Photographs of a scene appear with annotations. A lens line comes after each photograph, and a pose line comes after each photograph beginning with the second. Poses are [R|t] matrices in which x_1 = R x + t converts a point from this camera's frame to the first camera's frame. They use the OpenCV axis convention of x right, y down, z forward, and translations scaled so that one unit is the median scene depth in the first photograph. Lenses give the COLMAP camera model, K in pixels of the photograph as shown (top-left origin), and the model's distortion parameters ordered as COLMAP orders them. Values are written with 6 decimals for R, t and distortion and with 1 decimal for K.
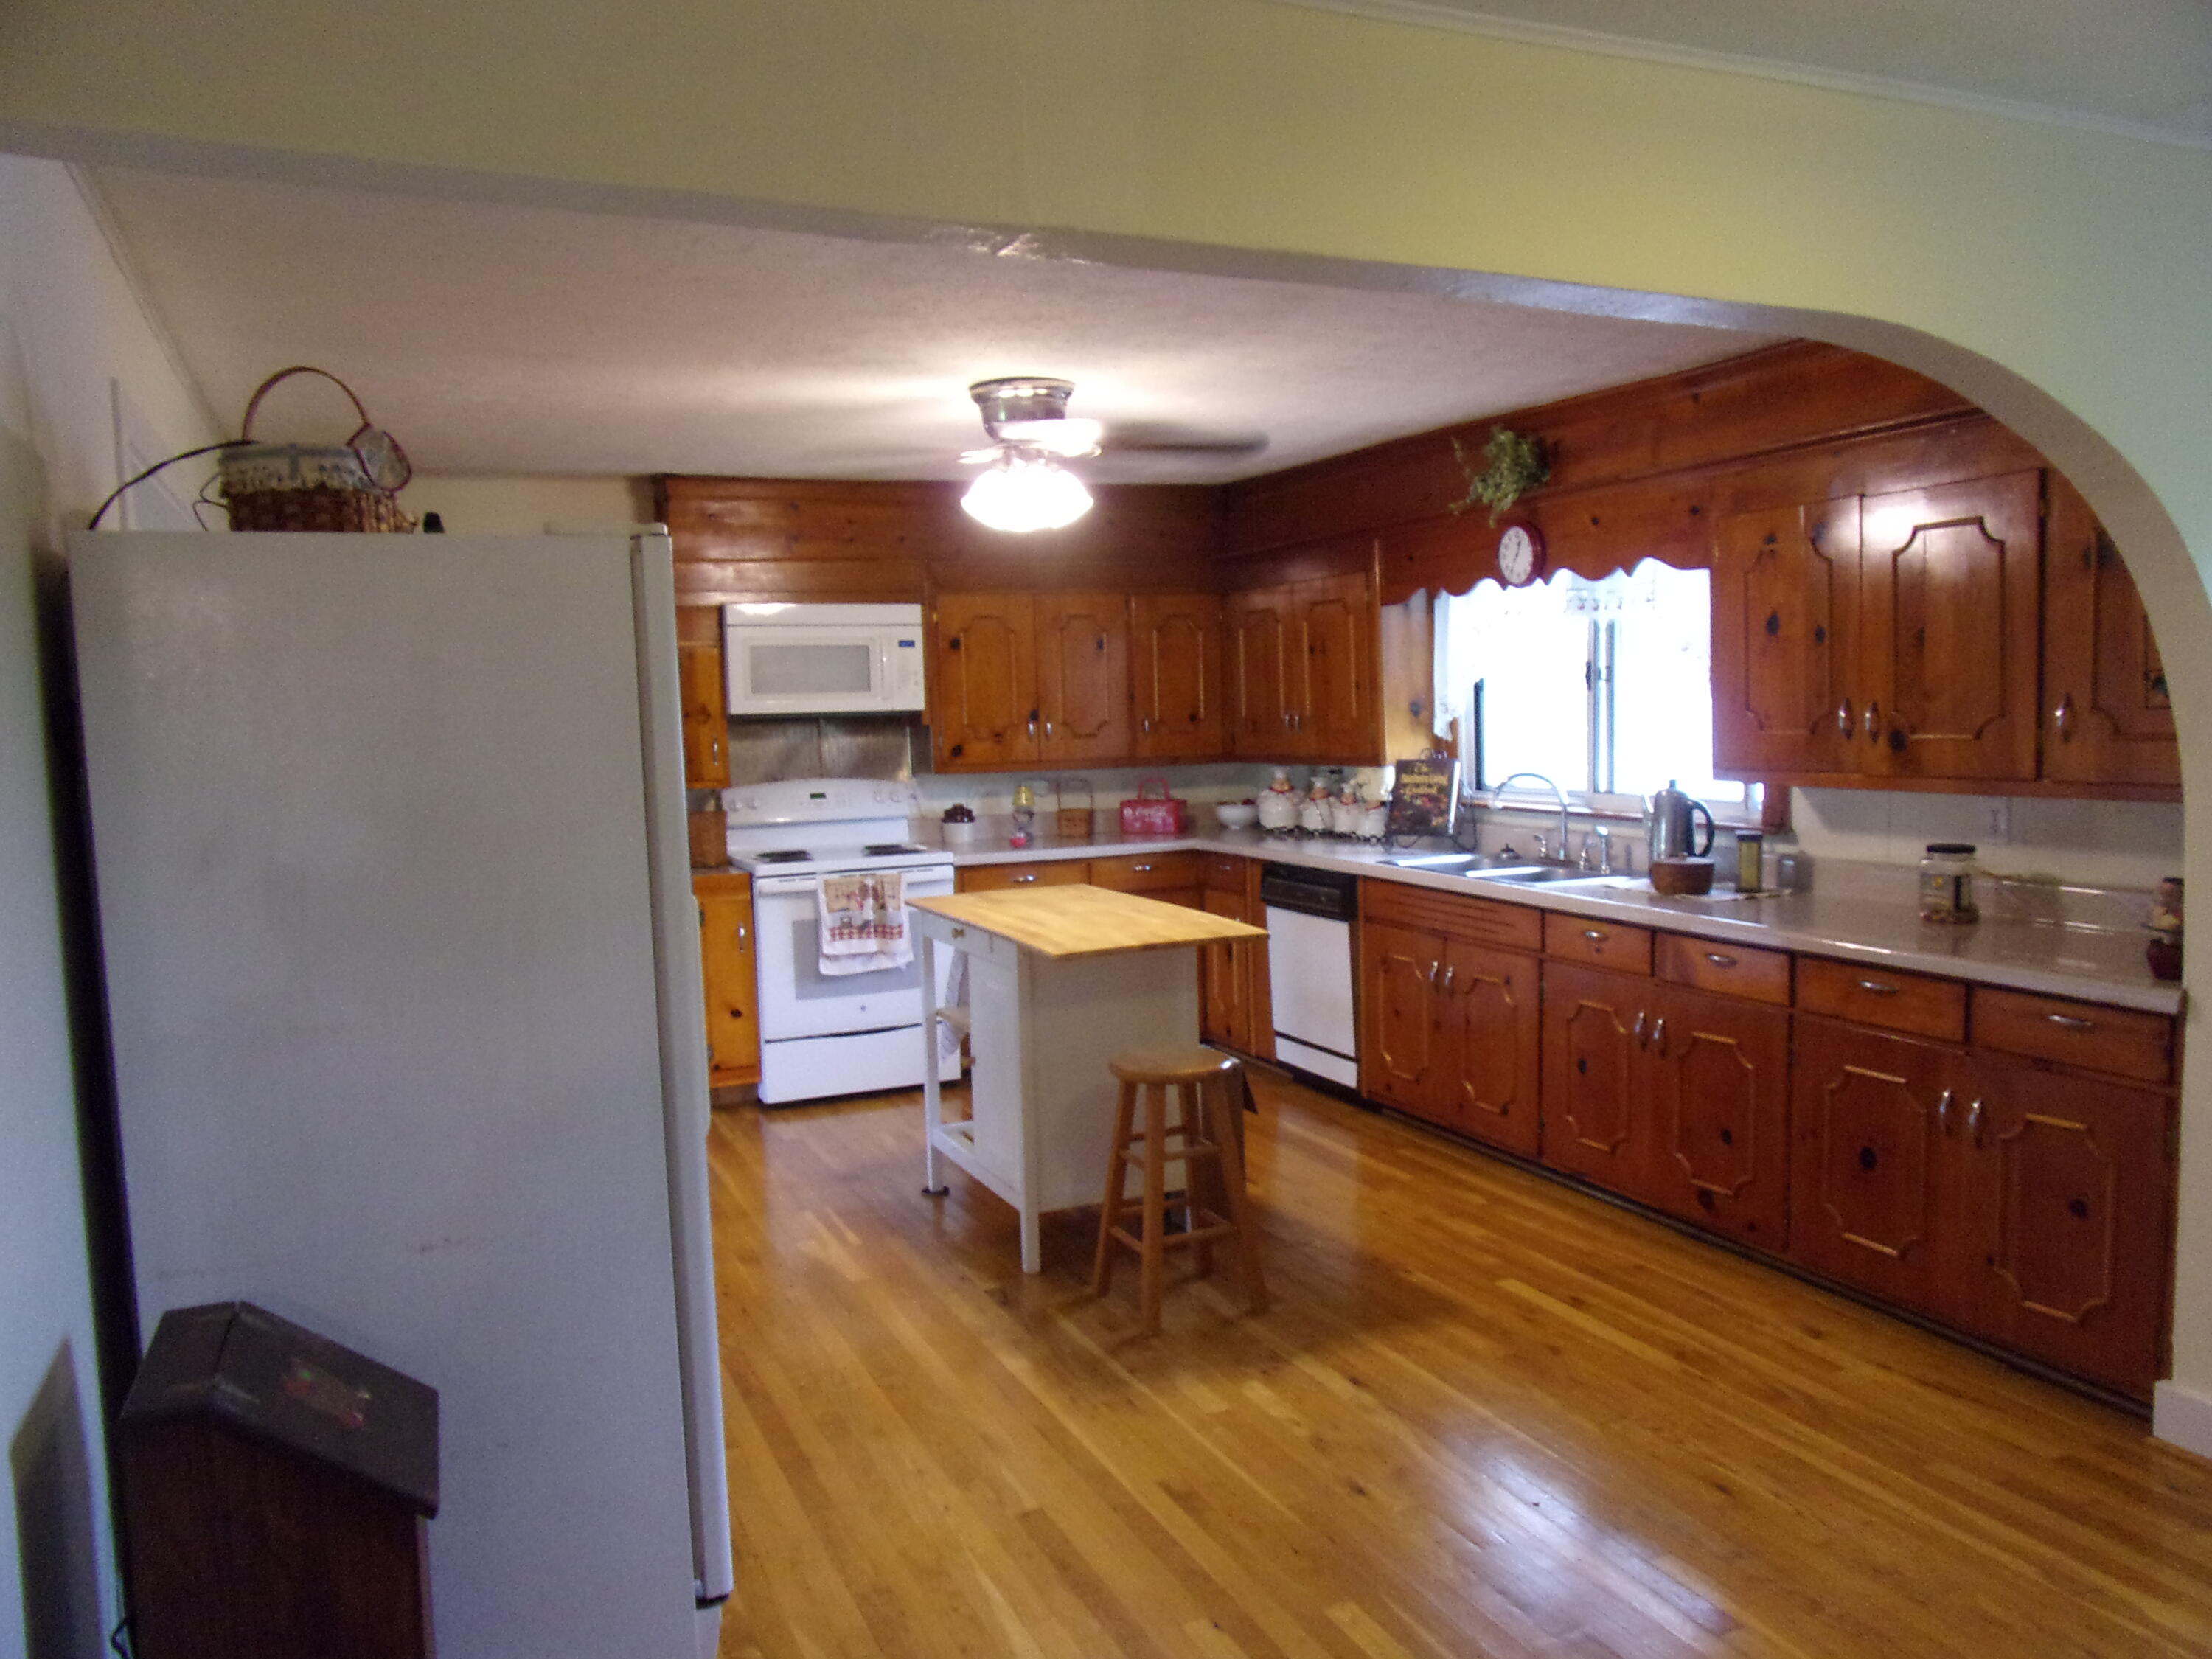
lens RADIAL K [[1537.3, 0, 1106.0], [0, 1537.3, 829.5], [0, 0, 1]] dist [-0.037635, 0.000092]
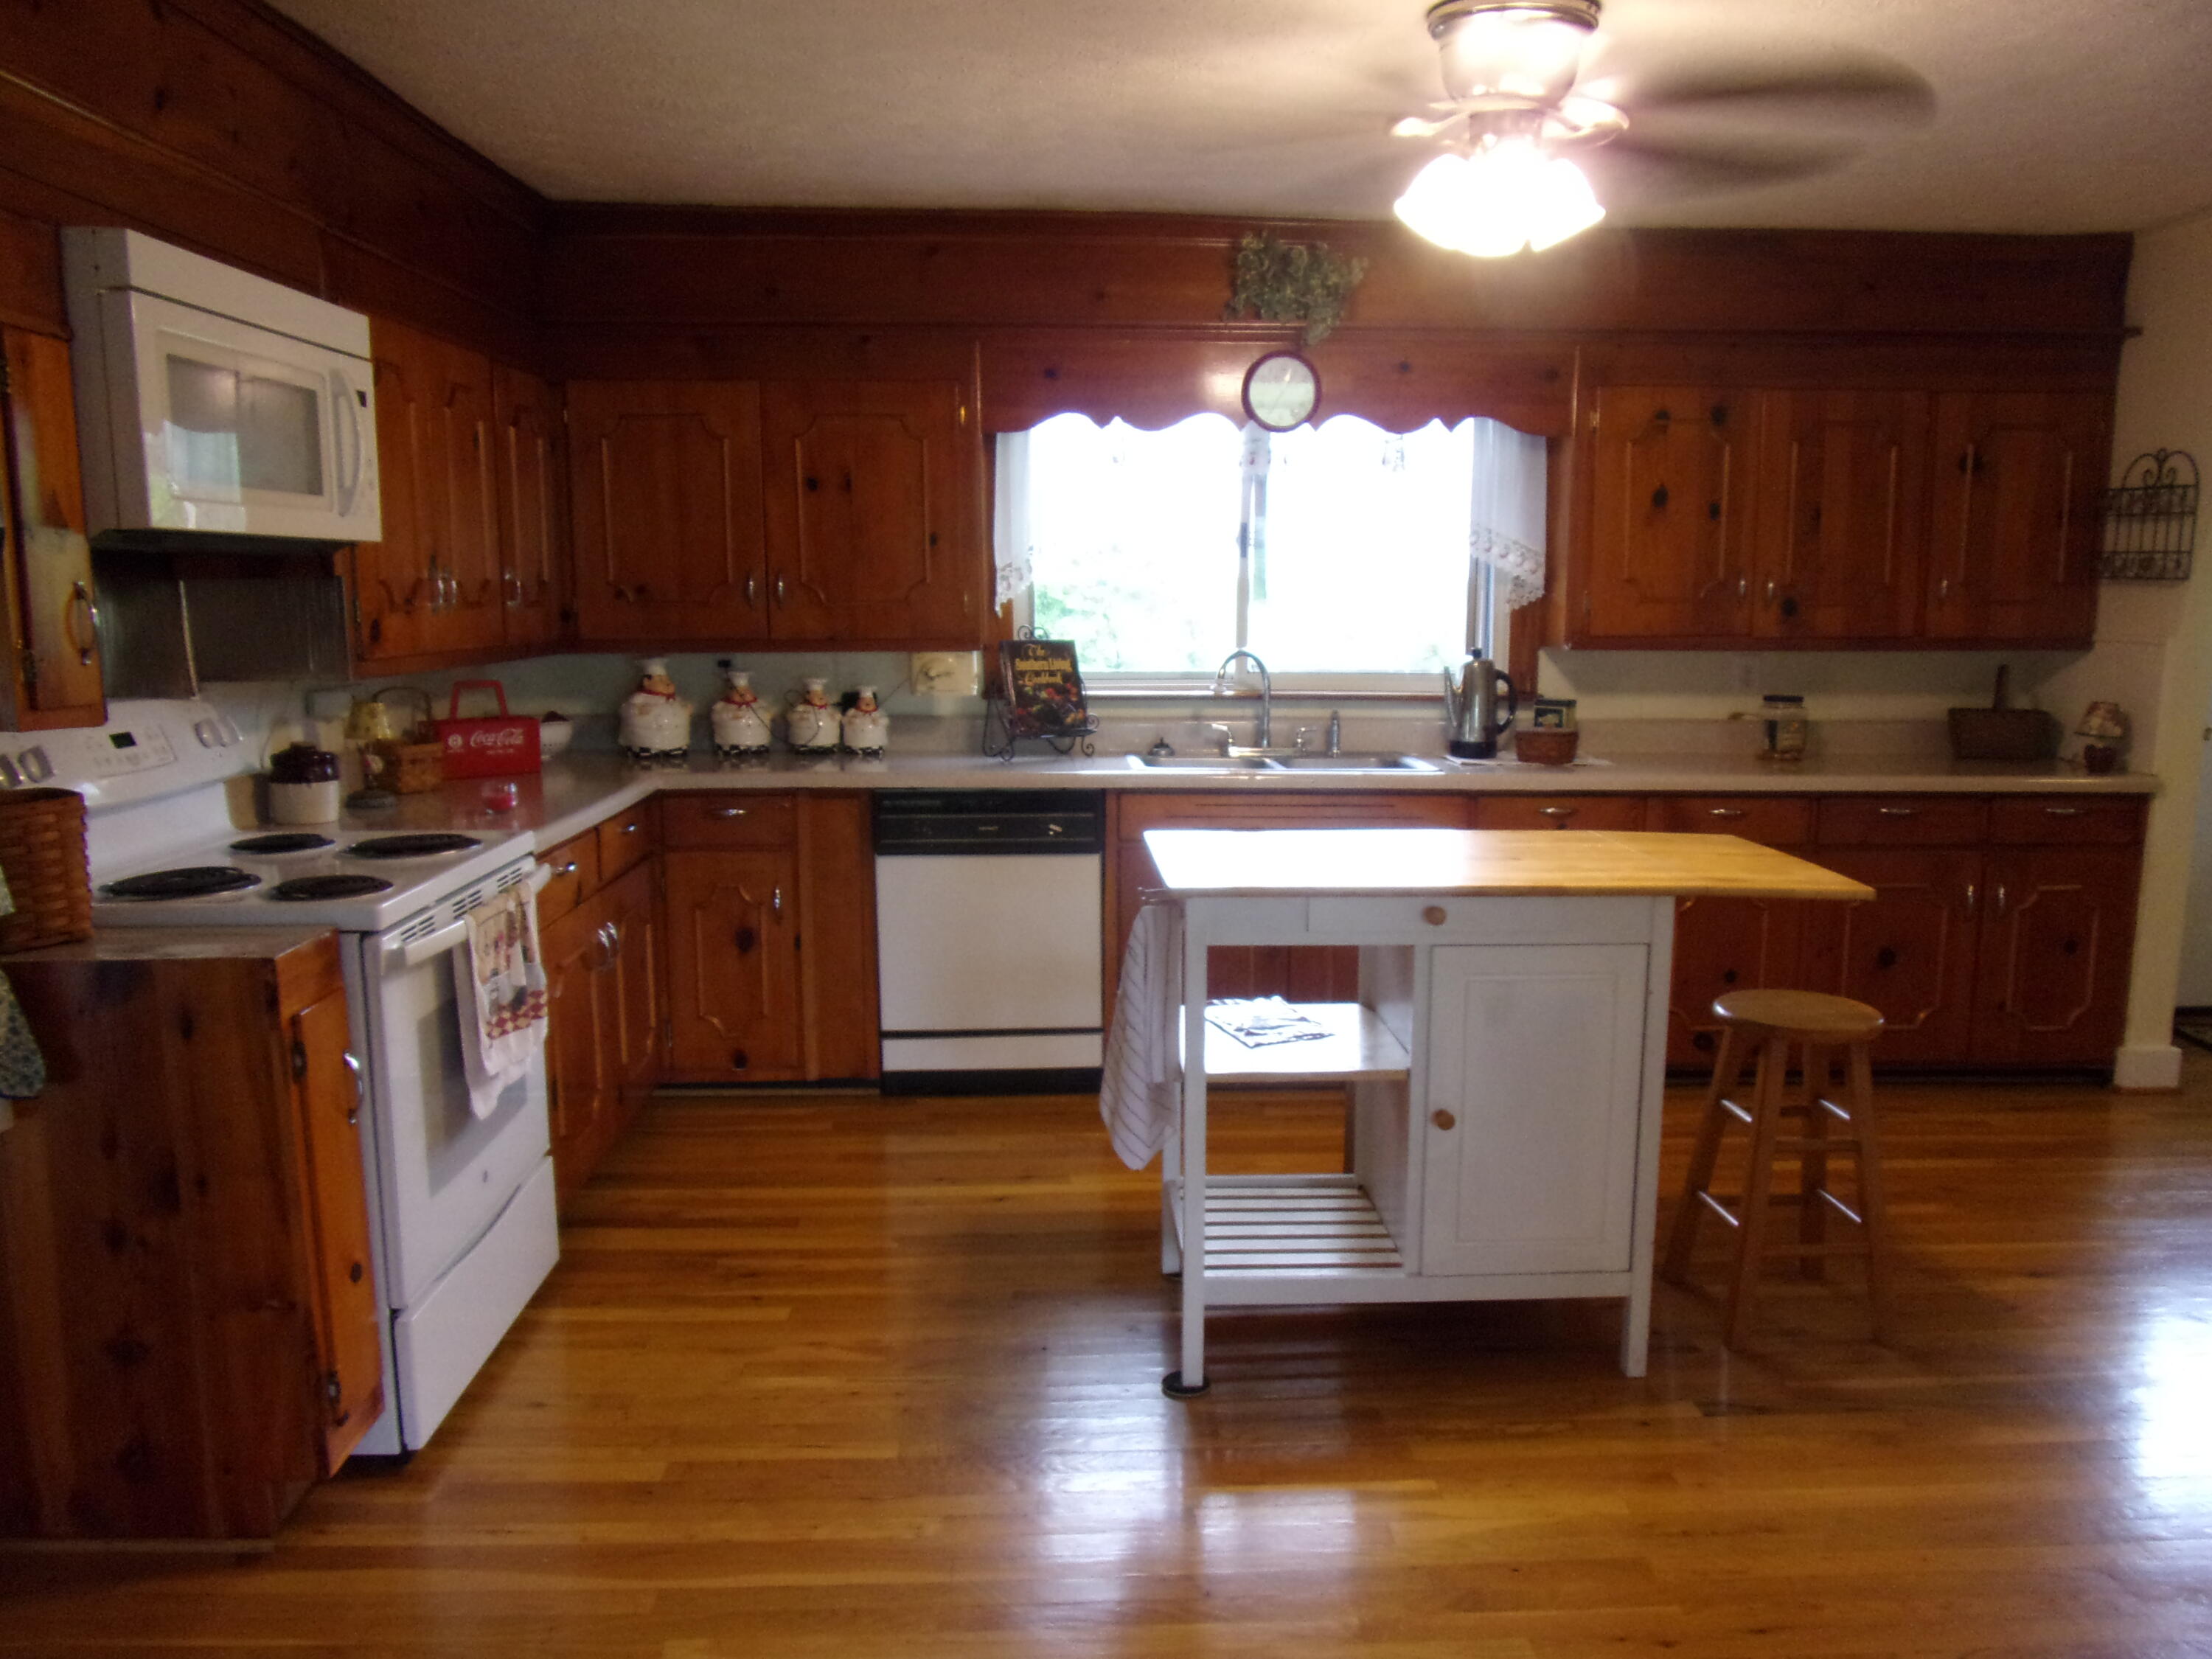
lens RADIAL K [[1609.8, 0, 1106.0], [0, 1609.8, 829.5], [0, 0, 1]] dist [0.006254, -0.000930]
pose [[0.388899, -0.111491, 0.914509, -0.545066], [0.062588, 0.993554, 0.094512, -0.025281], [-0.919152, 0.020482, 0.393371, 0.653260]]
